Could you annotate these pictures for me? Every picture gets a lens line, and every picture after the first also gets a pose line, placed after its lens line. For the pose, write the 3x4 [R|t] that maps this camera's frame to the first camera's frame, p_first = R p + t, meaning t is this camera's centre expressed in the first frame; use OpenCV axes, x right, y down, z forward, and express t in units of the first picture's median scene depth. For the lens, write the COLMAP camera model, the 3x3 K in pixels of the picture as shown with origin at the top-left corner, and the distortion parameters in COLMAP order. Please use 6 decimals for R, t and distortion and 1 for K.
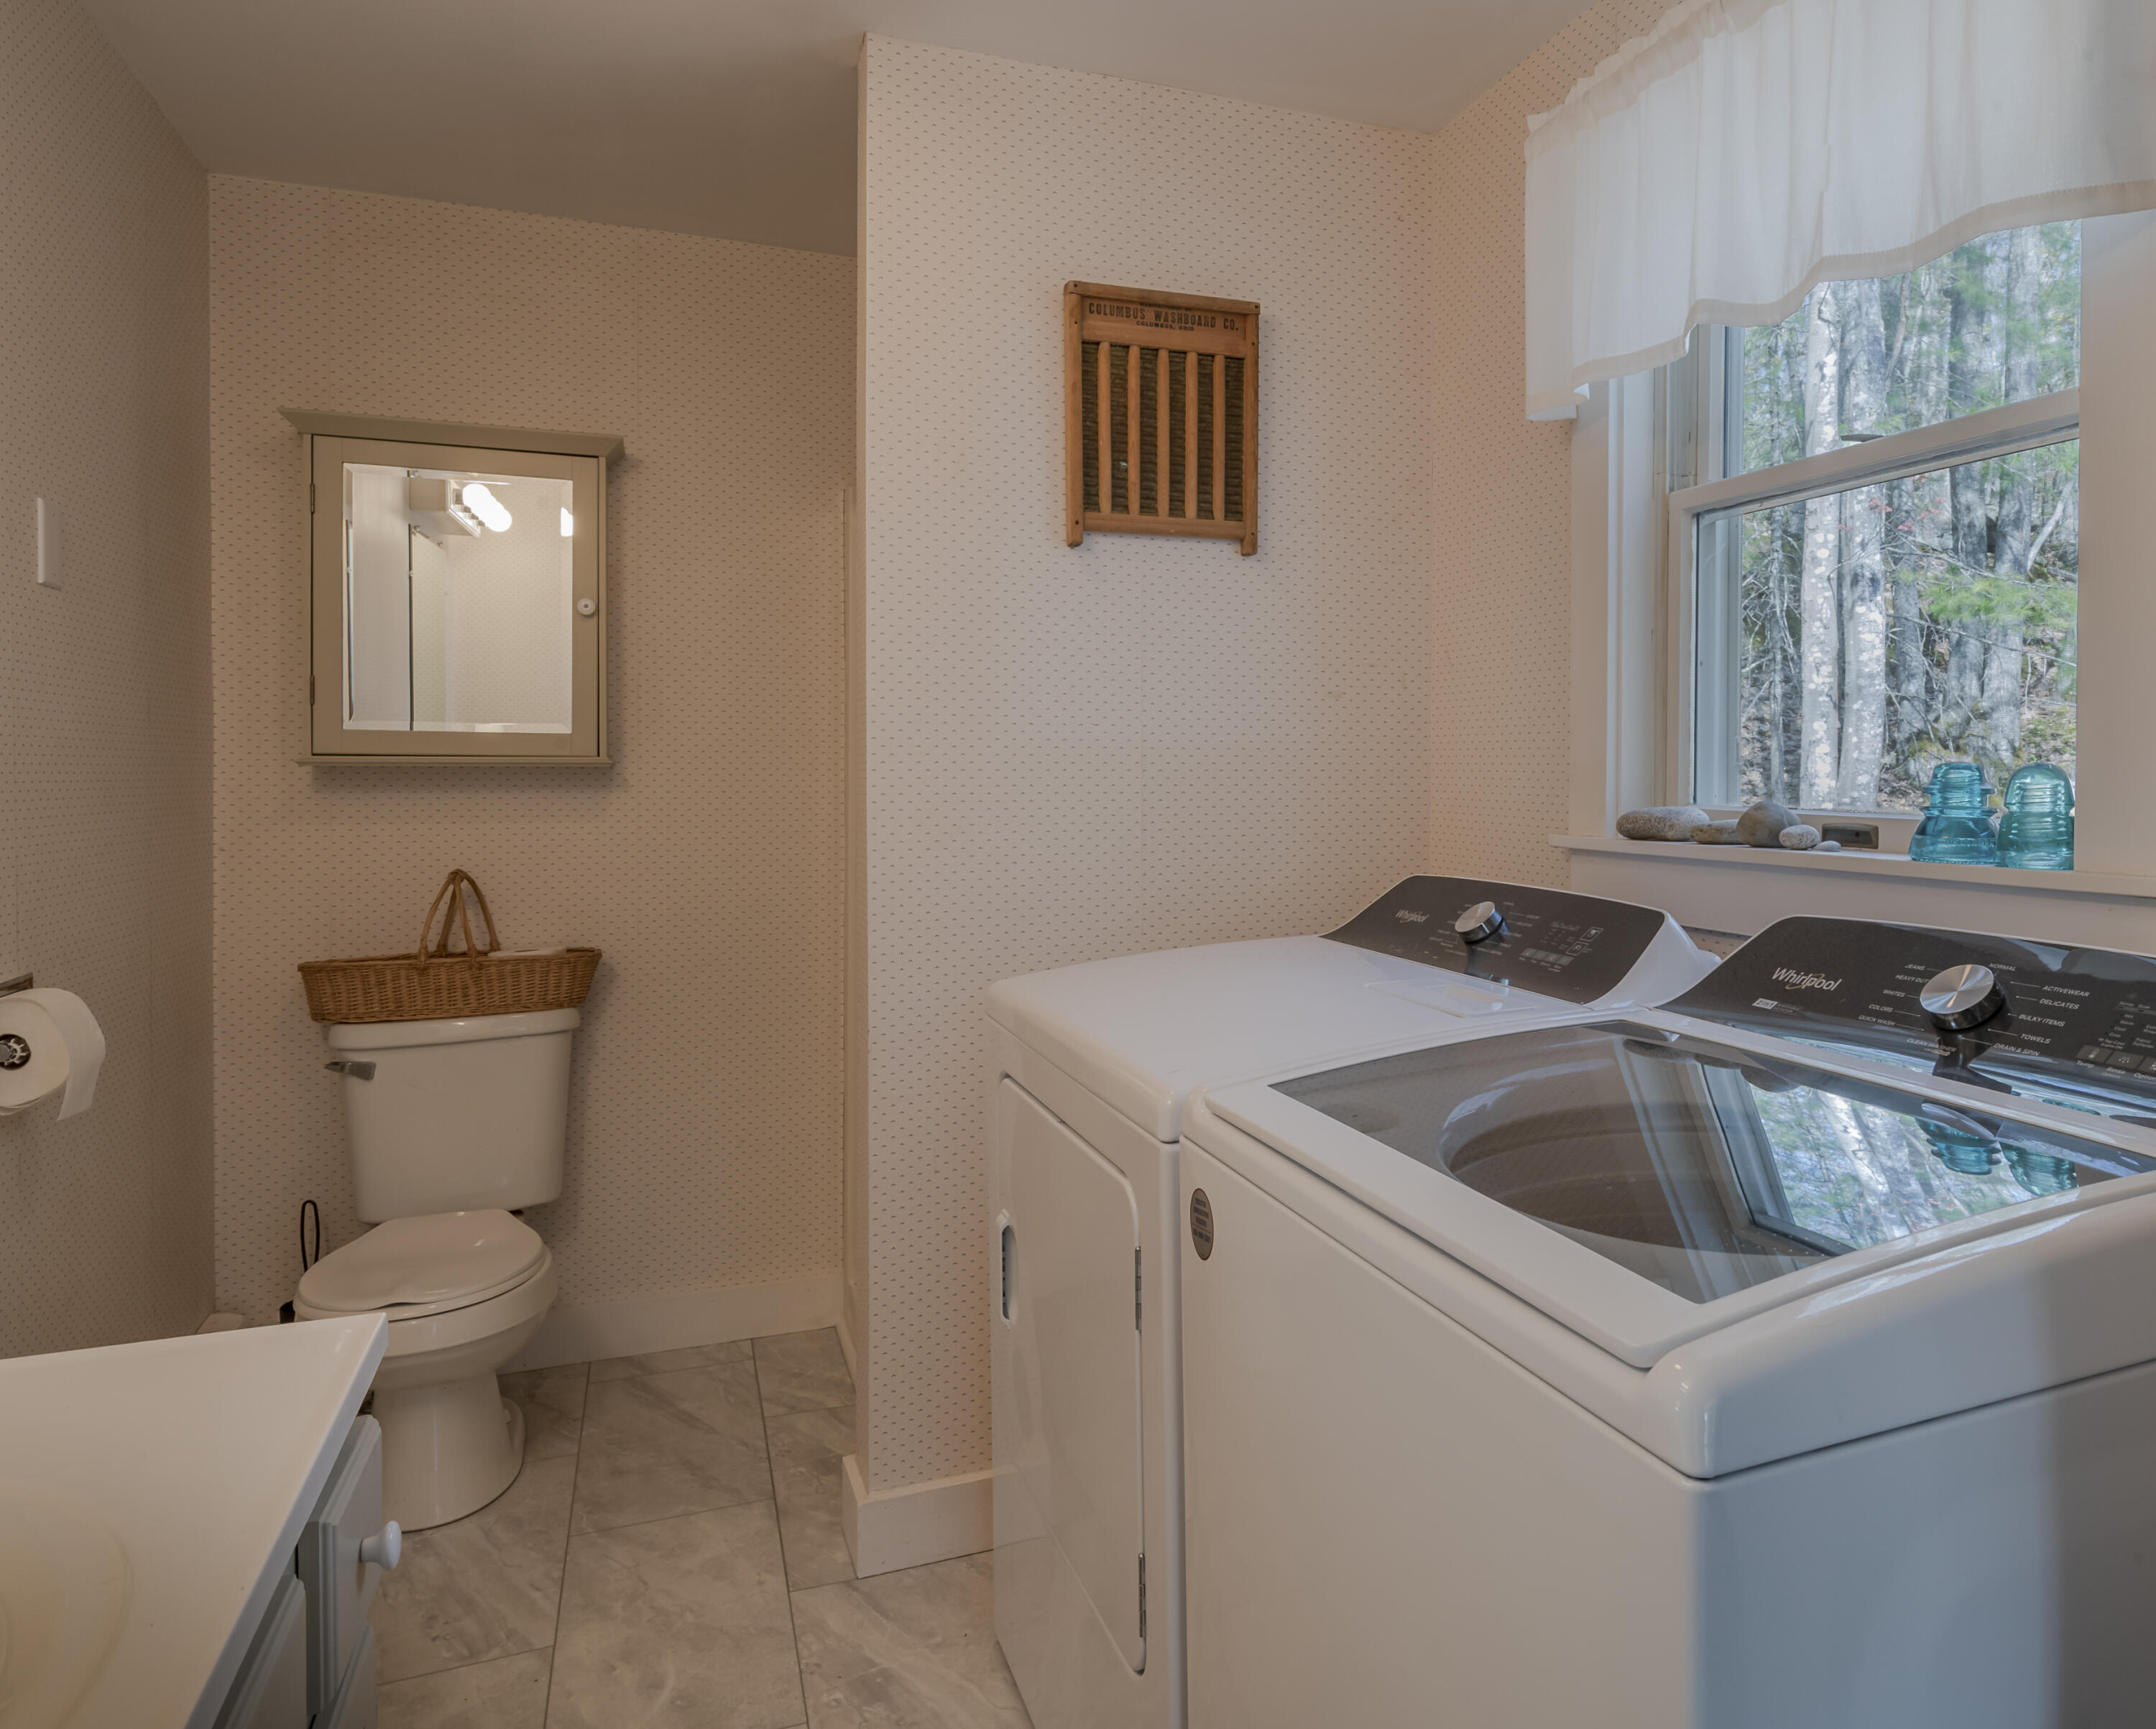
lens RADIAL K [[1314.0, 0, 1079.8], [0, 1314.0, 783.3], [0, 0, 1]] dist [0.000344, -0.001463]
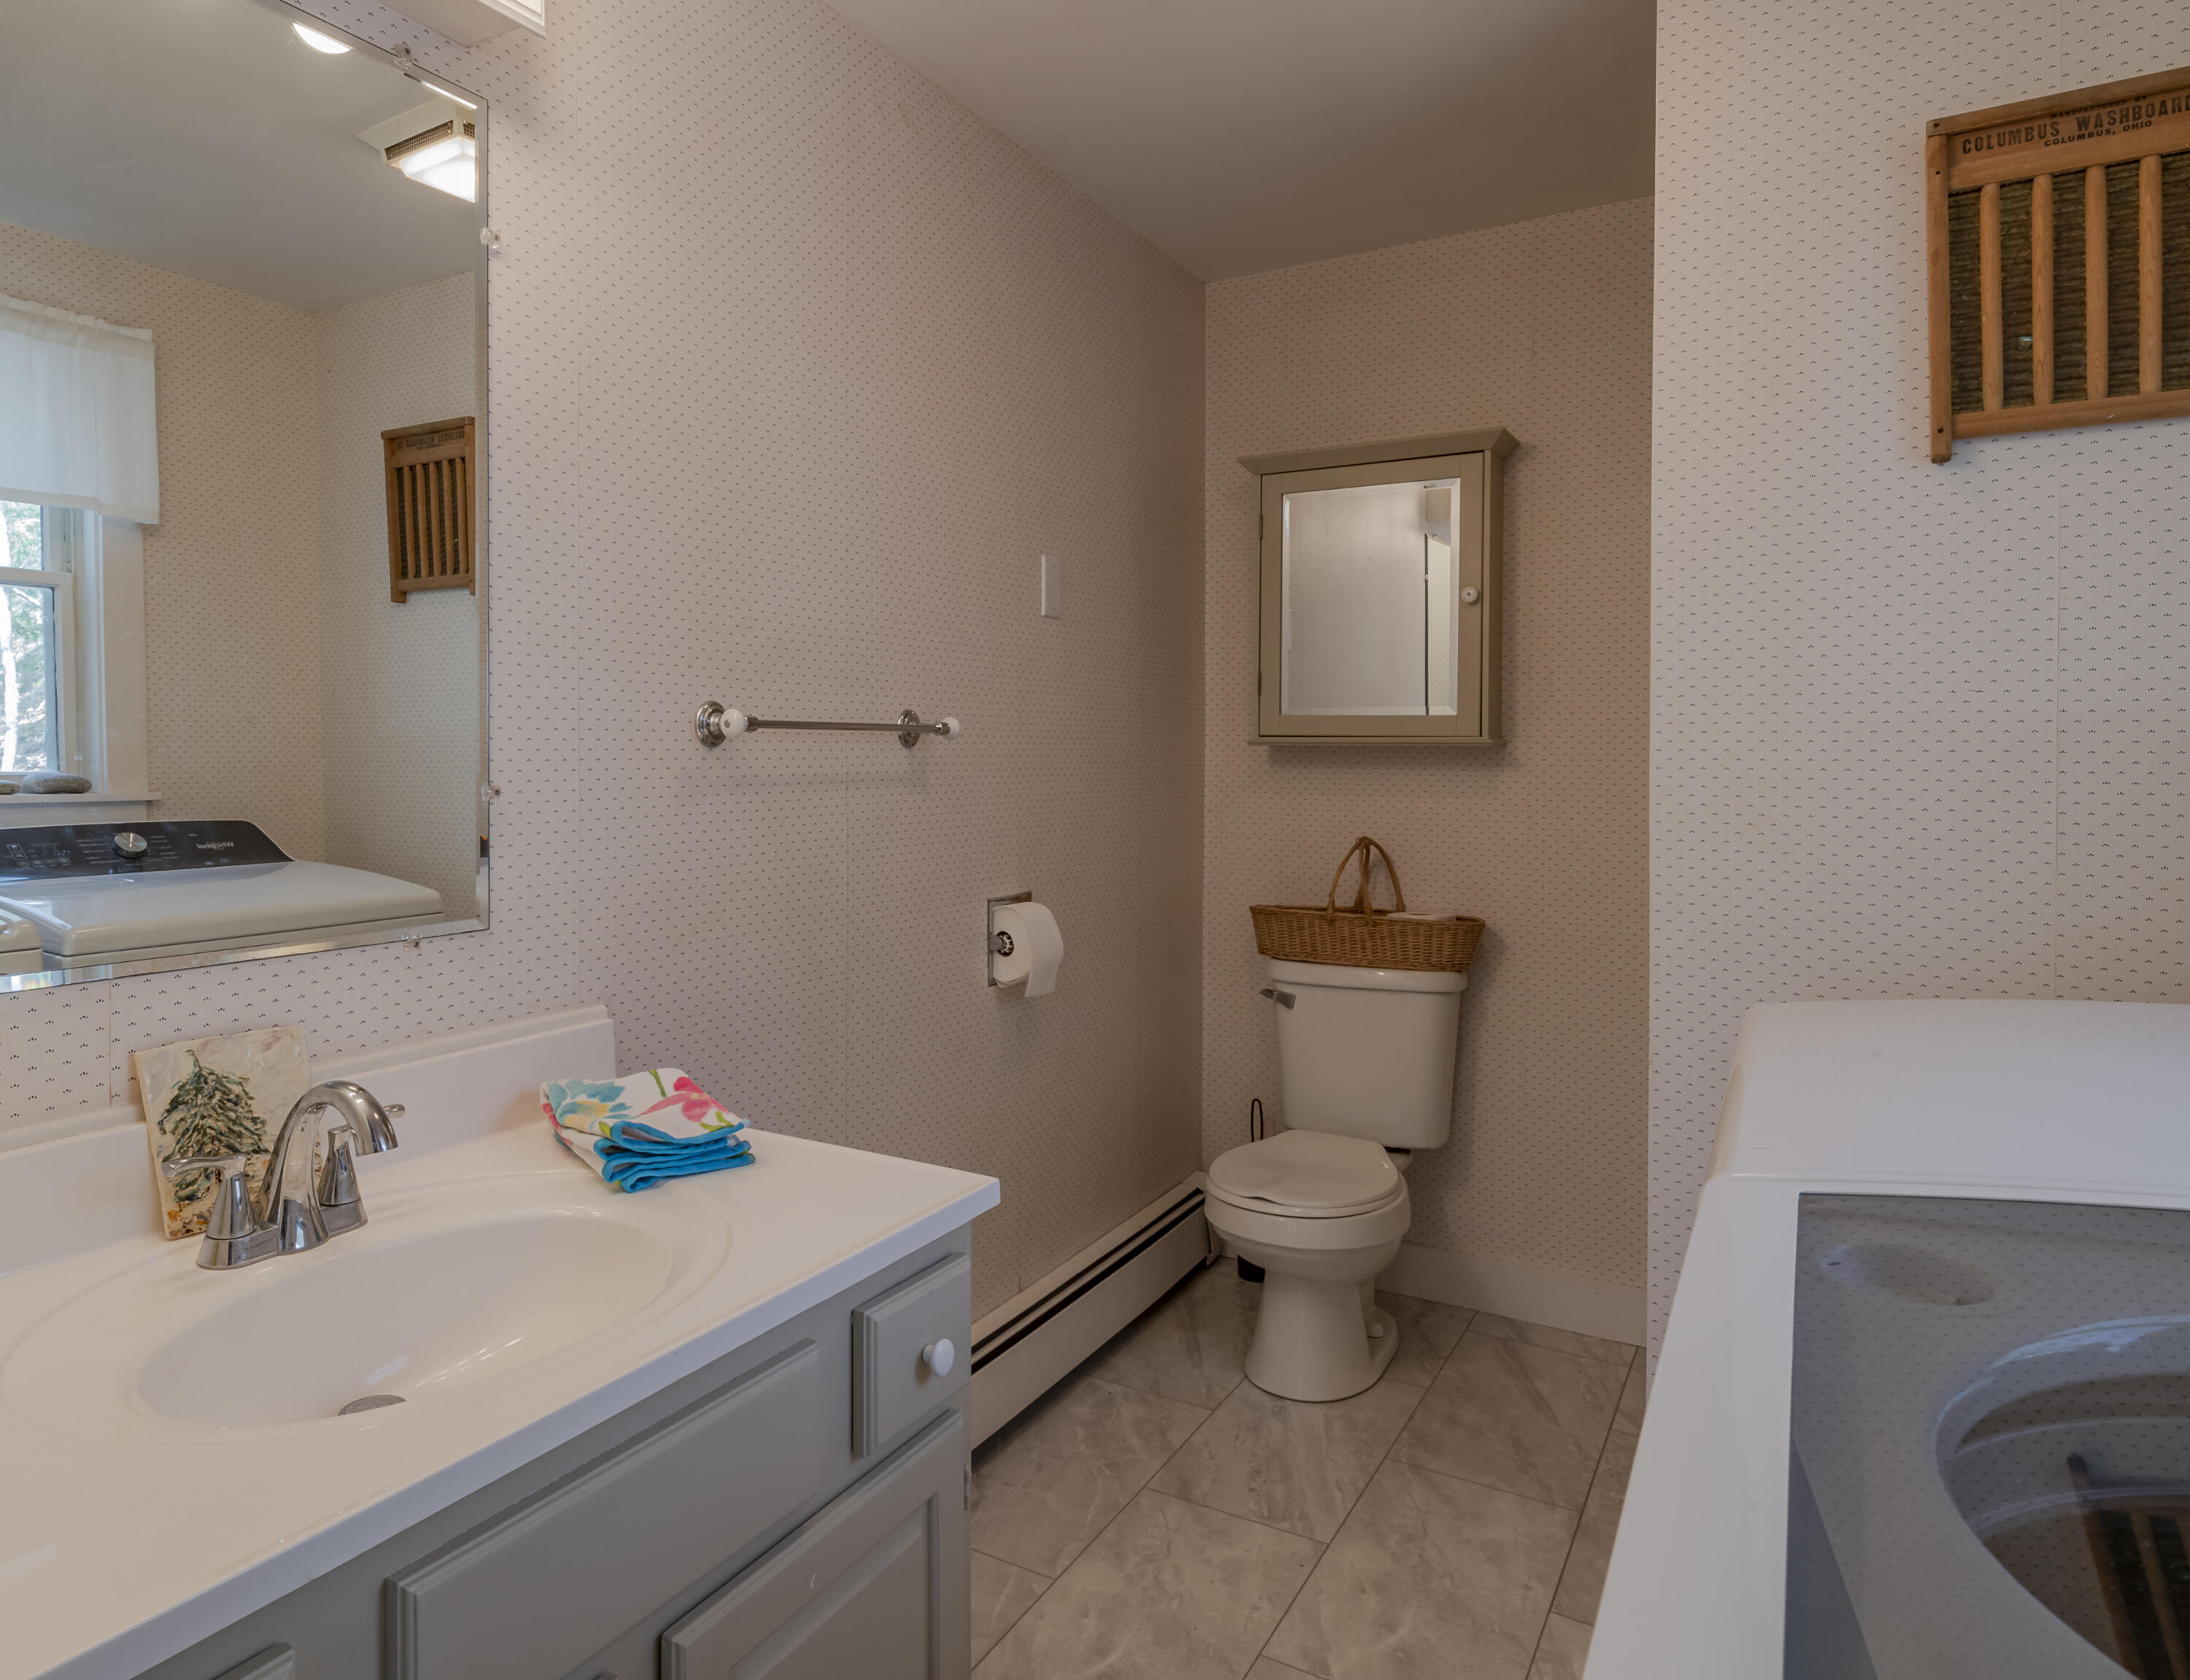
lens RADIAL K [[1235.3, 0, 1095.0], [0, 1235.3, 759.6], [0, 0, 1]] dist [0.000763, -0.004933]
pose [[0.659105, 0.009364, -0.751993, 0.182919], [-0.011144, 0.999934, 0.002684, -0.001220], [0.751968, 0.006611, 0.659166, 0.125731]]
